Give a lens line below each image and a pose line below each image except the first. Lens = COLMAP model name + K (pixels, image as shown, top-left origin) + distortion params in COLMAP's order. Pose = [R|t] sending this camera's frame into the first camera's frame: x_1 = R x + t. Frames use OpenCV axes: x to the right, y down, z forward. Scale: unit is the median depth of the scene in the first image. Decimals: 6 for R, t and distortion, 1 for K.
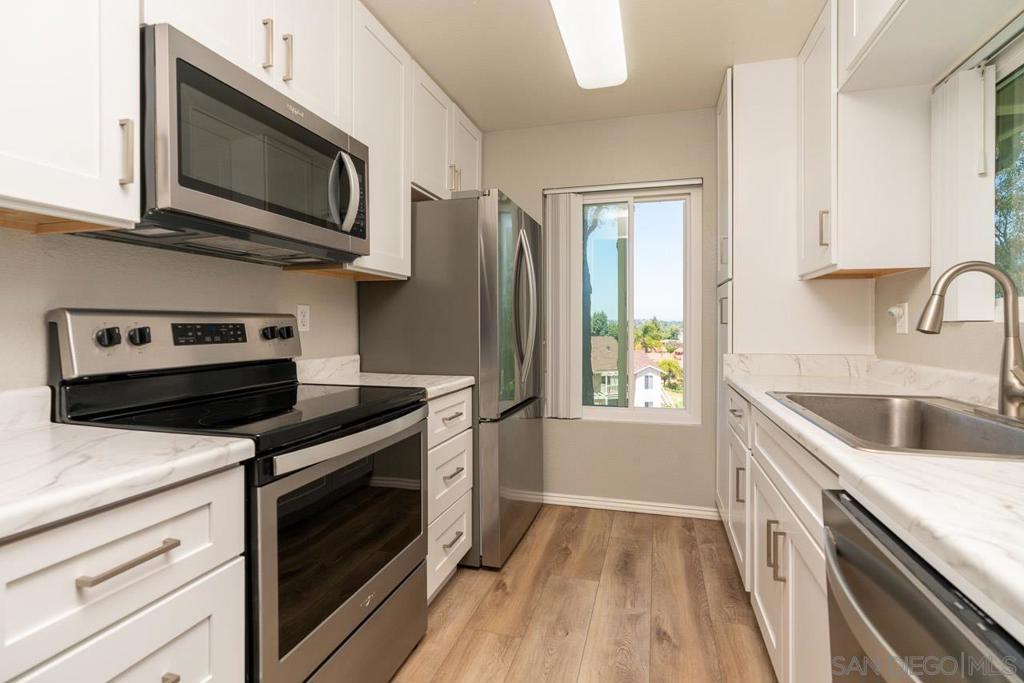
lens RADIAL K [[461.3, 0, 541.9], [0, 461.3, 328.4], [0, 0, 1]] dist [-0.000460, 0.000740]
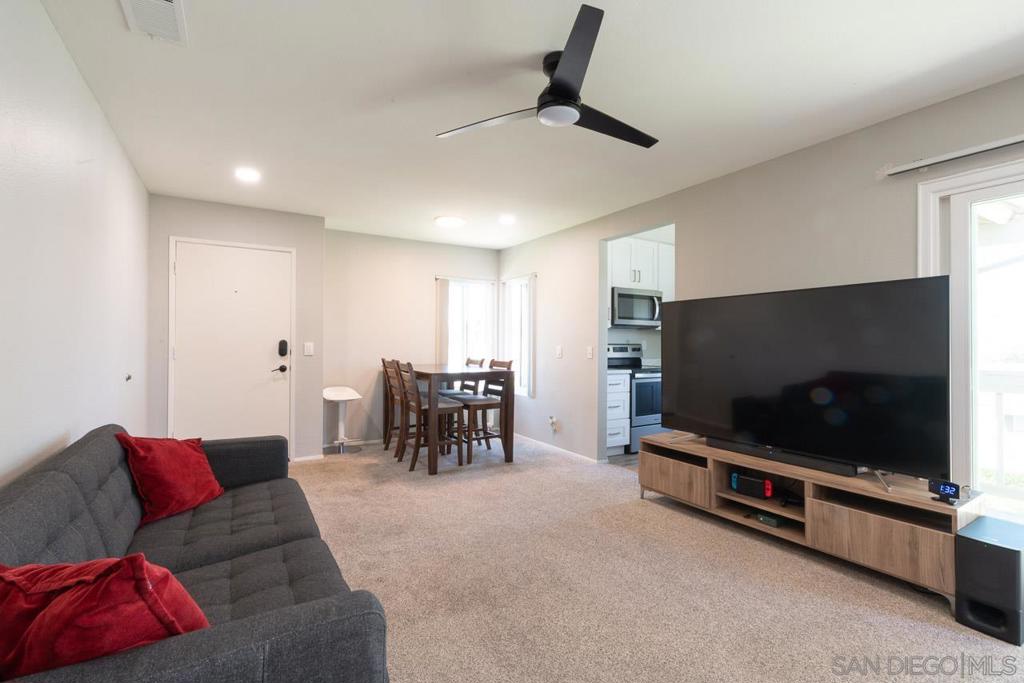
lens RADIAL K [[473.2, 0, 520.1], [0, 473.2, 336.7], [0, 0, 1]] dist [-0.000758, 0.000223]
pose [[0.723912, -0.001037, -0.689892, 1.018579], [-0.013251, 0.999793, -0.015408, -0.017313], [0.689765, 0.020296, 0.723749, -1.773857]]
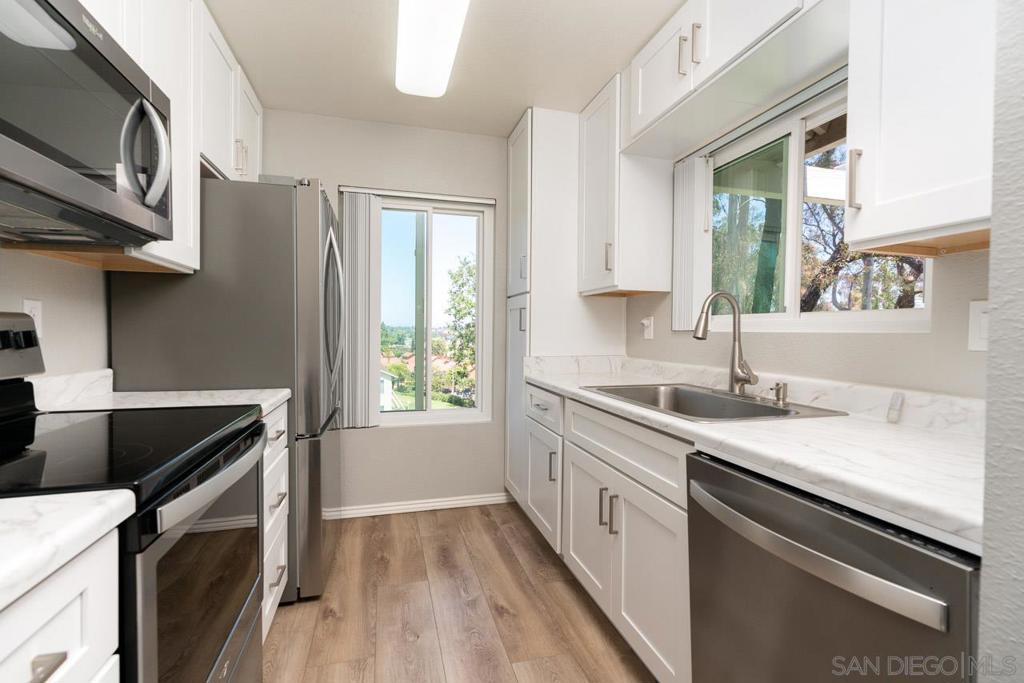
lens RADIAL K [[450.8, 0, 508.4], [0, 450.8, 340.9], [0, 0, 1]] dist [-0.003291, 0.000422]
pose [[0.866393, -0.004478, 0.499343, -0.221820], [-0.003691, 0.999875, 0.015371, -0.001842], [-0.499350, -0.015160, 0.866268, 0.047859]]
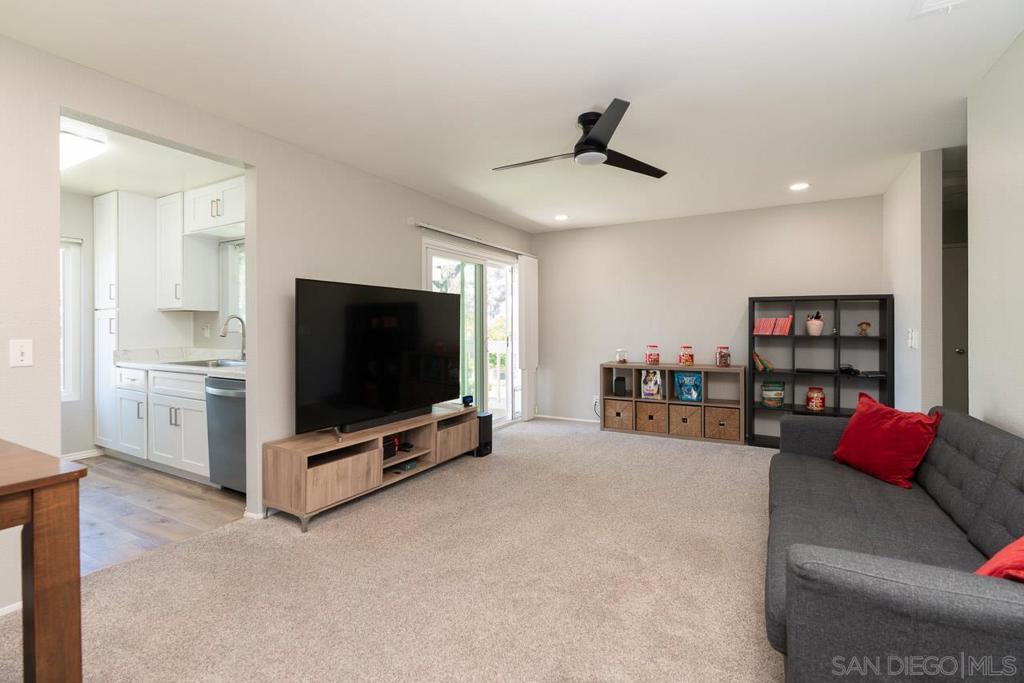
lens RADIAL K [[473.2, 0, 520.1], [0, 473.2, 336.7], [0, 0, 1]] dist [-0.000758, 0.000223]
pose [[0.242575, -0.014873, 0.970019, -1.105830], [0.000985, 0.999886, 0.015085, -0.026550], [-0.970132, -0.002704, 0.242562, -1.078708]]
